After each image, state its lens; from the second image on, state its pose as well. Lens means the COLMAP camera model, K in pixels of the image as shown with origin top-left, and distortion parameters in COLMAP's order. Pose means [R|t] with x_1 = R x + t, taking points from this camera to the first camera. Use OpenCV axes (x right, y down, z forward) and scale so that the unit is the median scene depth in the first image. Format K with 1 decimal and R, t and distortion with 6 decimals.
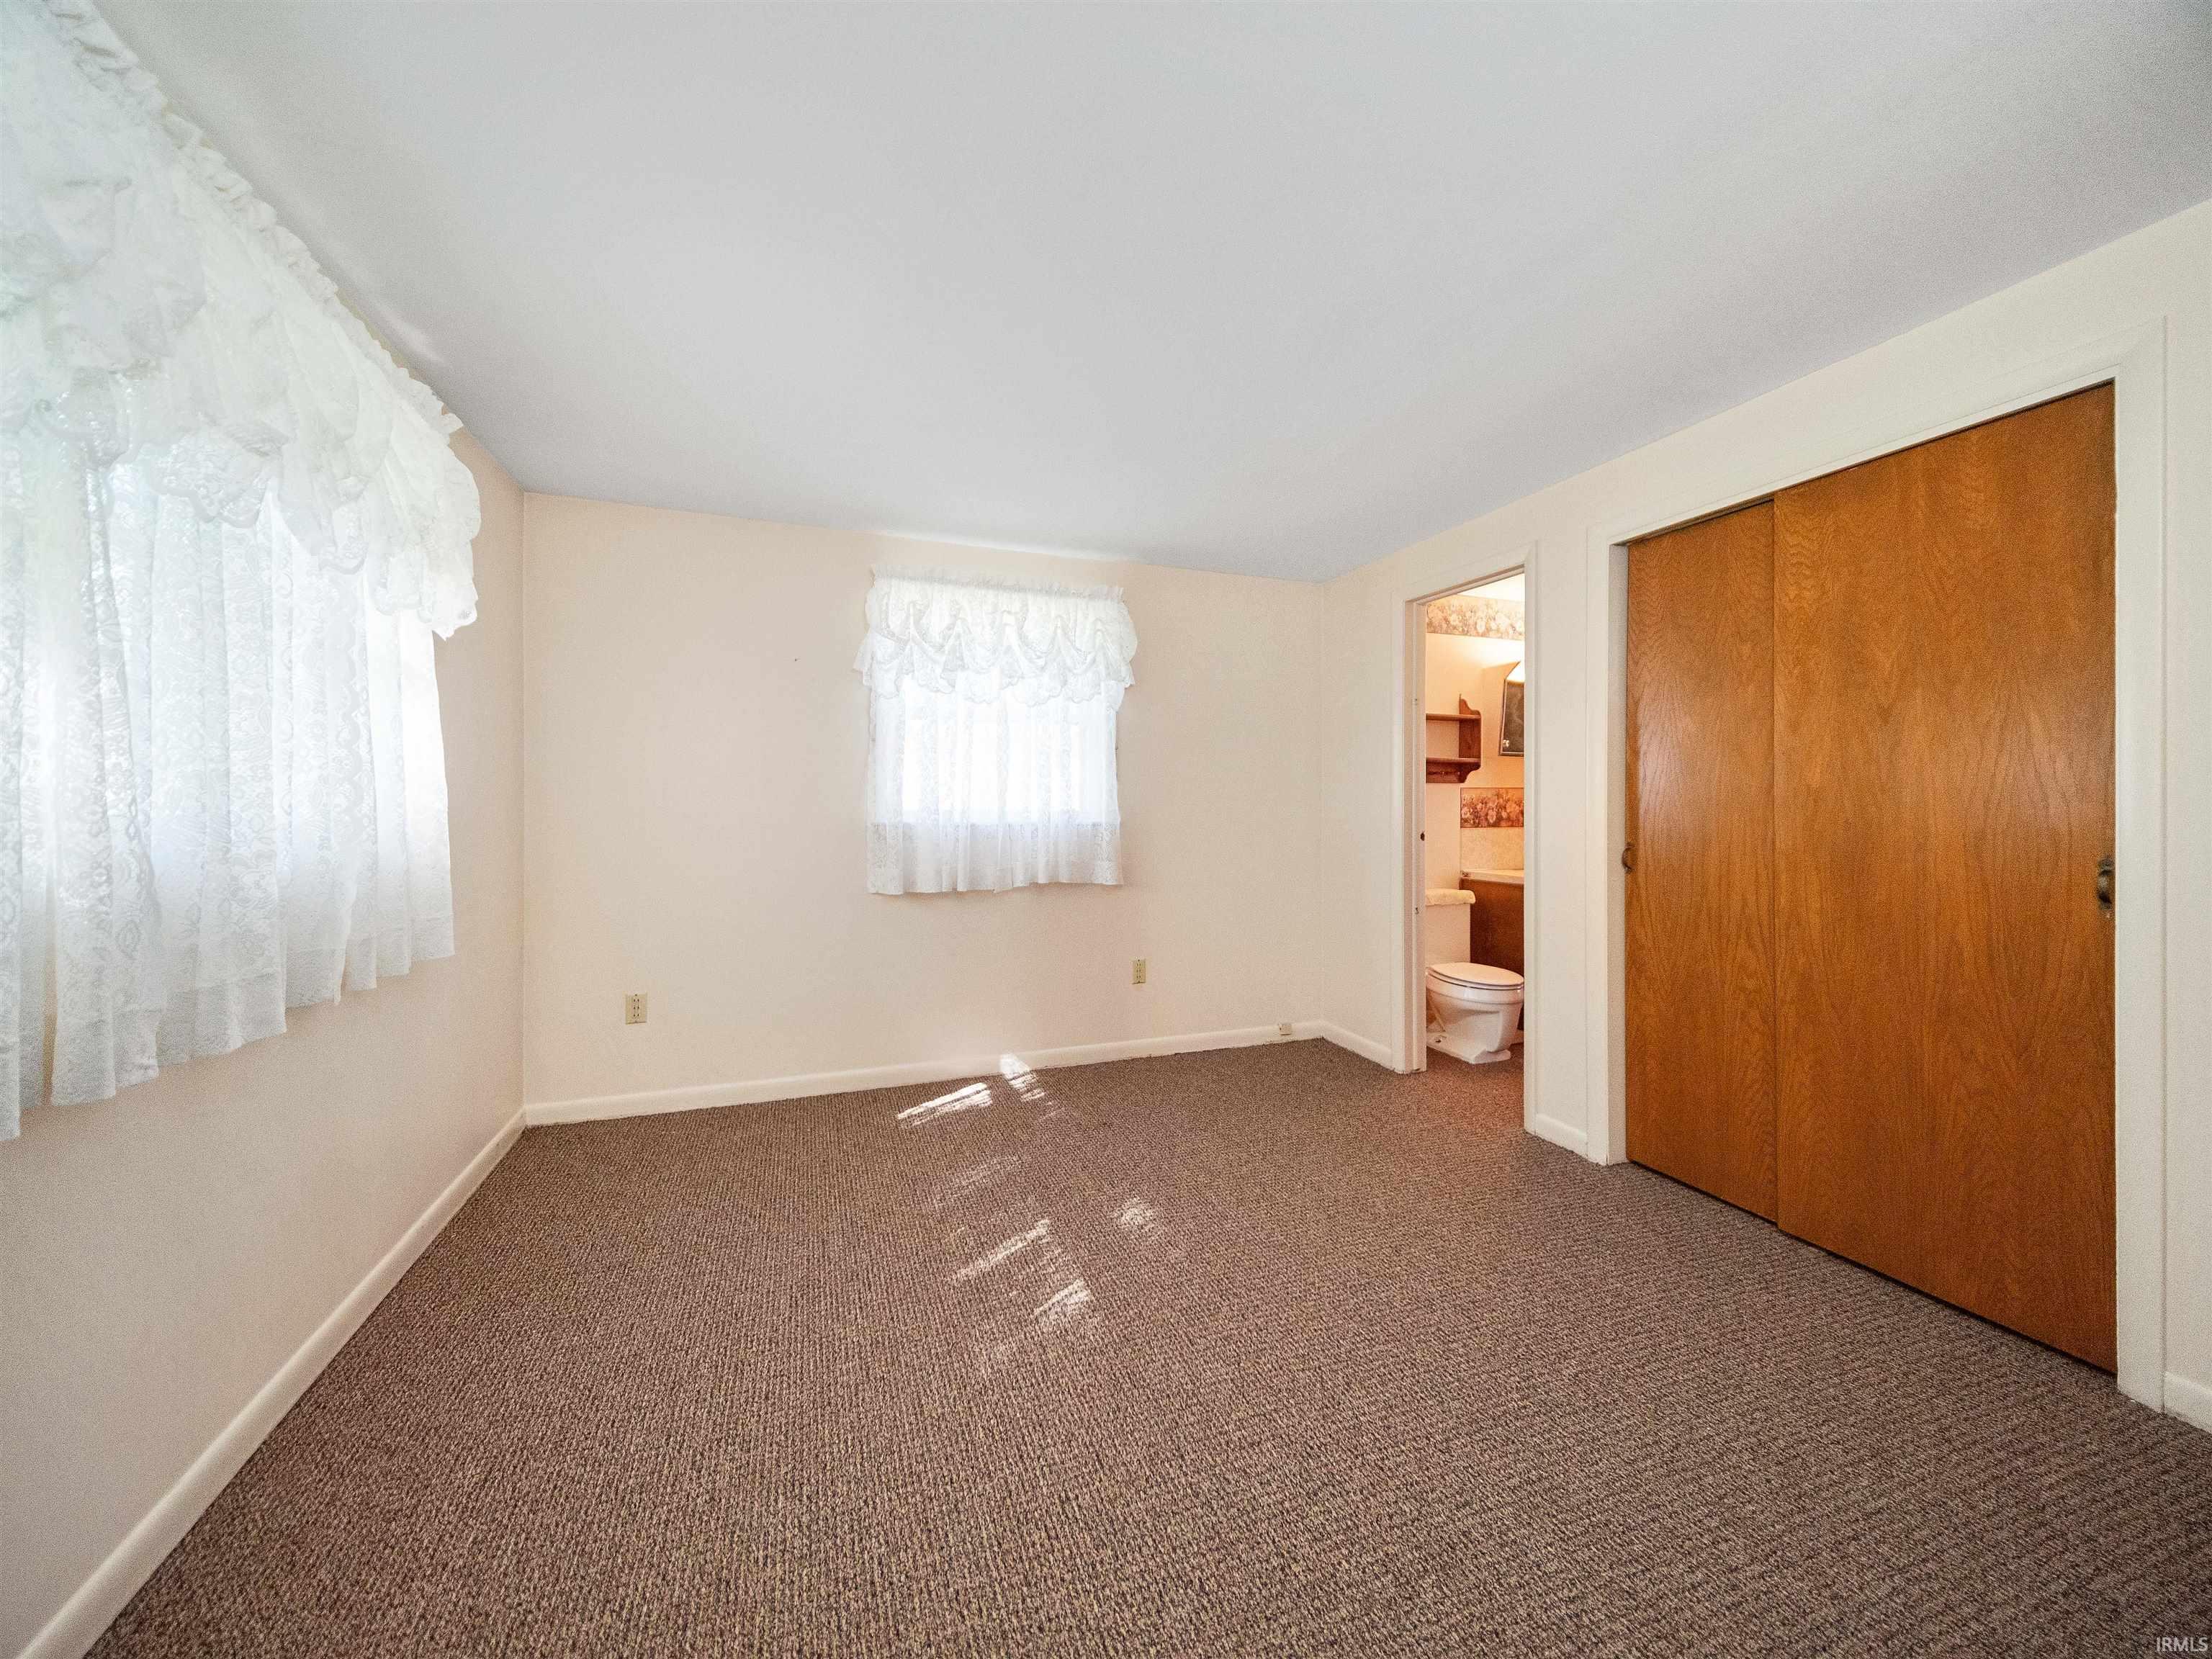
lens RADIAL K [[819.0, 0, 1091.5], [0, 819.0, 813.0], [0, 0, 1]] dist [0.022968, -0.004522]
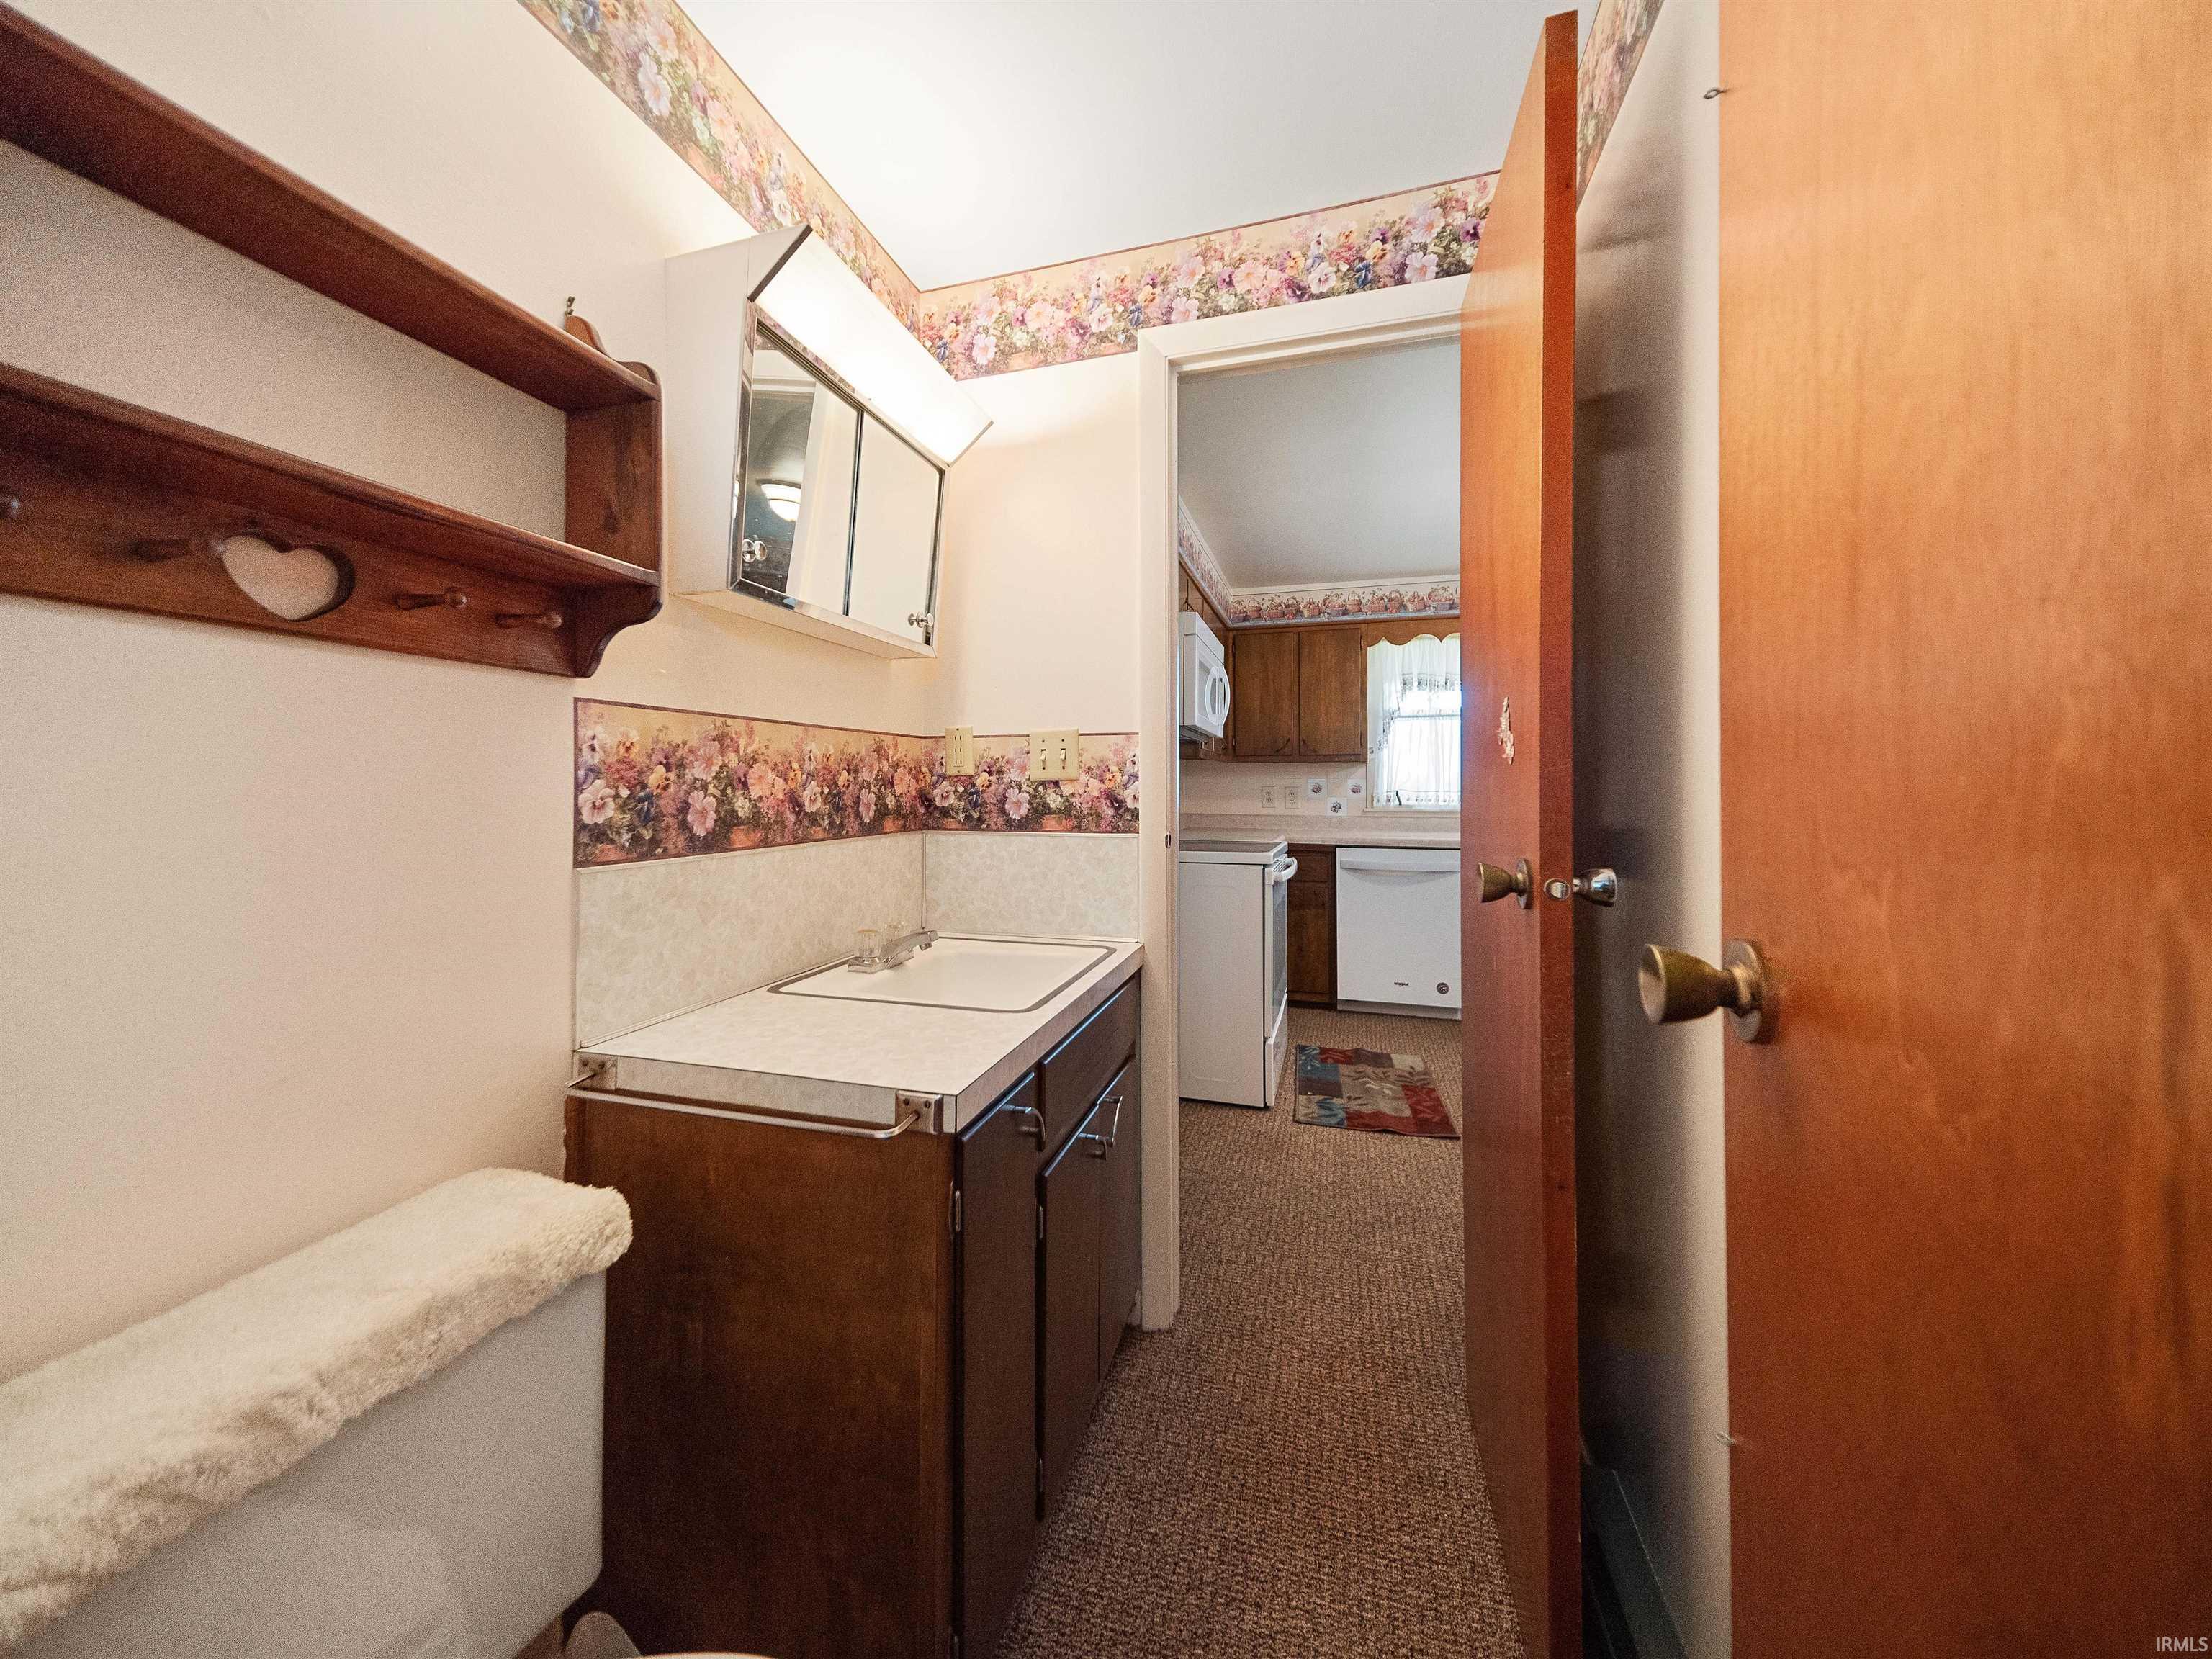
lens RADIAL K [[809.9, 0, 1084.0], [0, 809.9, 787.1], [0, 0, 1]] dist [0.000585, -0.004224]
pose [[0.606312, 0.004606, 0.795214, 0.353848], [0.003474, 0.999958, -0.008440, -0.002087], [-0.795219, 0.007880, 0.606270, 0.746157]]
